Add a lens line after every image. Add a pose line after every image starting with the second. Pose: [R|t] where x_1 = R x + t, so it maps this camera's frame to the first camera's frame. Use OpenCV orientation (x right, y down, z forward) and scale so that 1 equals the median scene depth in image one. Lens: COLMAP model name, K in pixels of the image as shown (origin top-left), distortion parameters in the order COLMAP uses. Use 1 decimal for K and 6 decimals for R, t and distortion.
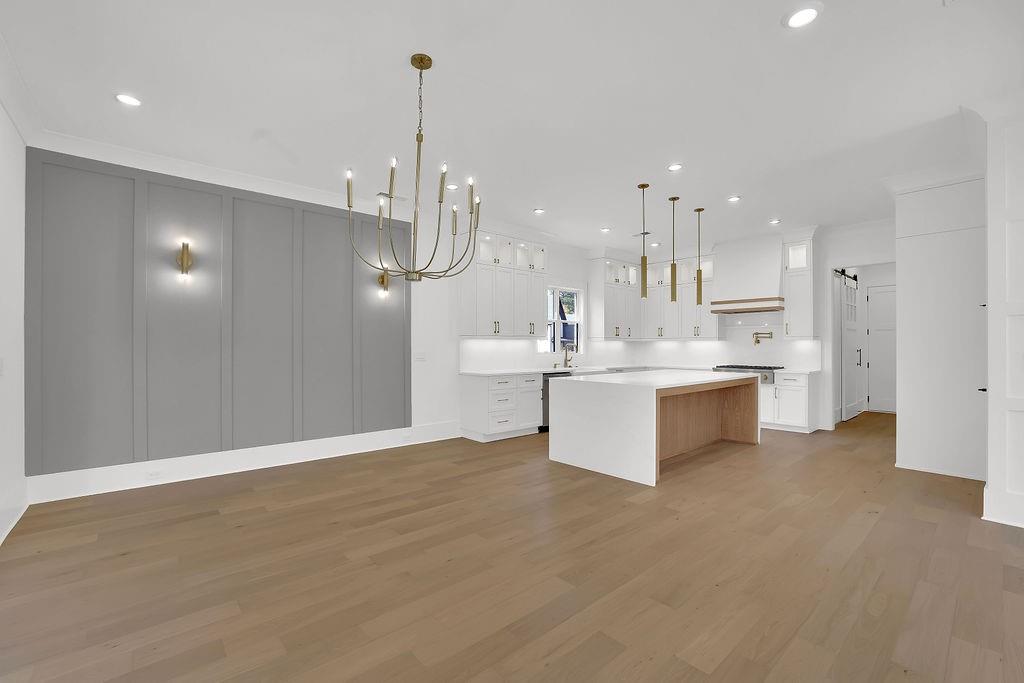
lens RADIAL K [[446.8, 0, 509.6], [0, 446.8, 341.3], [0, 0, 1]] dist [-0.013065, -0.000046]
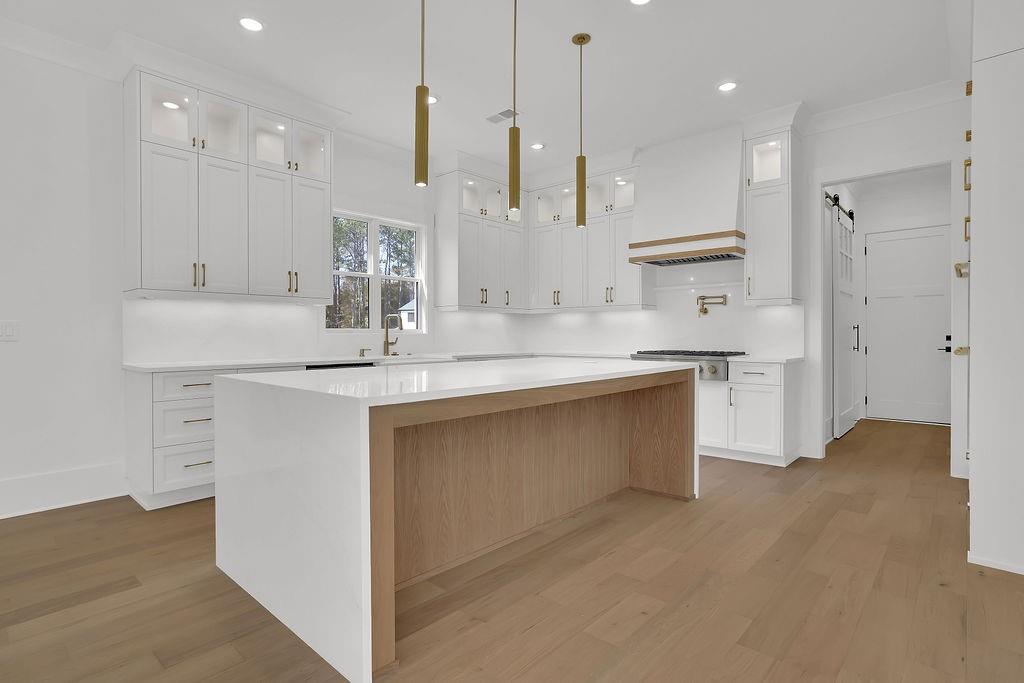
lens RADIAL K [[505.4, 0, 505.8], [0, 505.4, 335.7], [0, 0, 1]] dist [-0.011892, 0.000230]
pose [[0.995214, -0.003047, 0.097673, 0.244707], [0.002146, 0.999954, 0.009325, 0.030541], [-0.097697, -0.009071, 0.995175, 0.378261]]
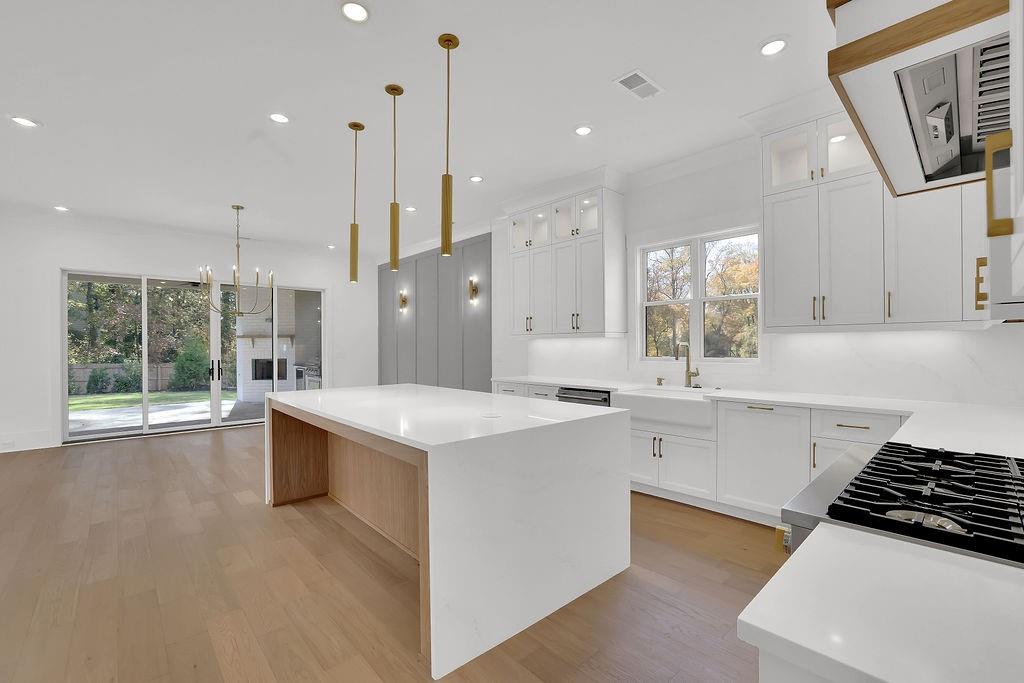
lens RADIAL K [[438.4, 0, 512.0], [0, 438.4, 341.5], [0, 0, 1]] dist [-0.000109, -0.000007]
pose [[0.024824, -0.004581, -0.999681, 0.724914], [0.016104, 0.999862, -0.004182, 0.003784], [0.999562, -0.015995, 0.024894, 0.880259]]
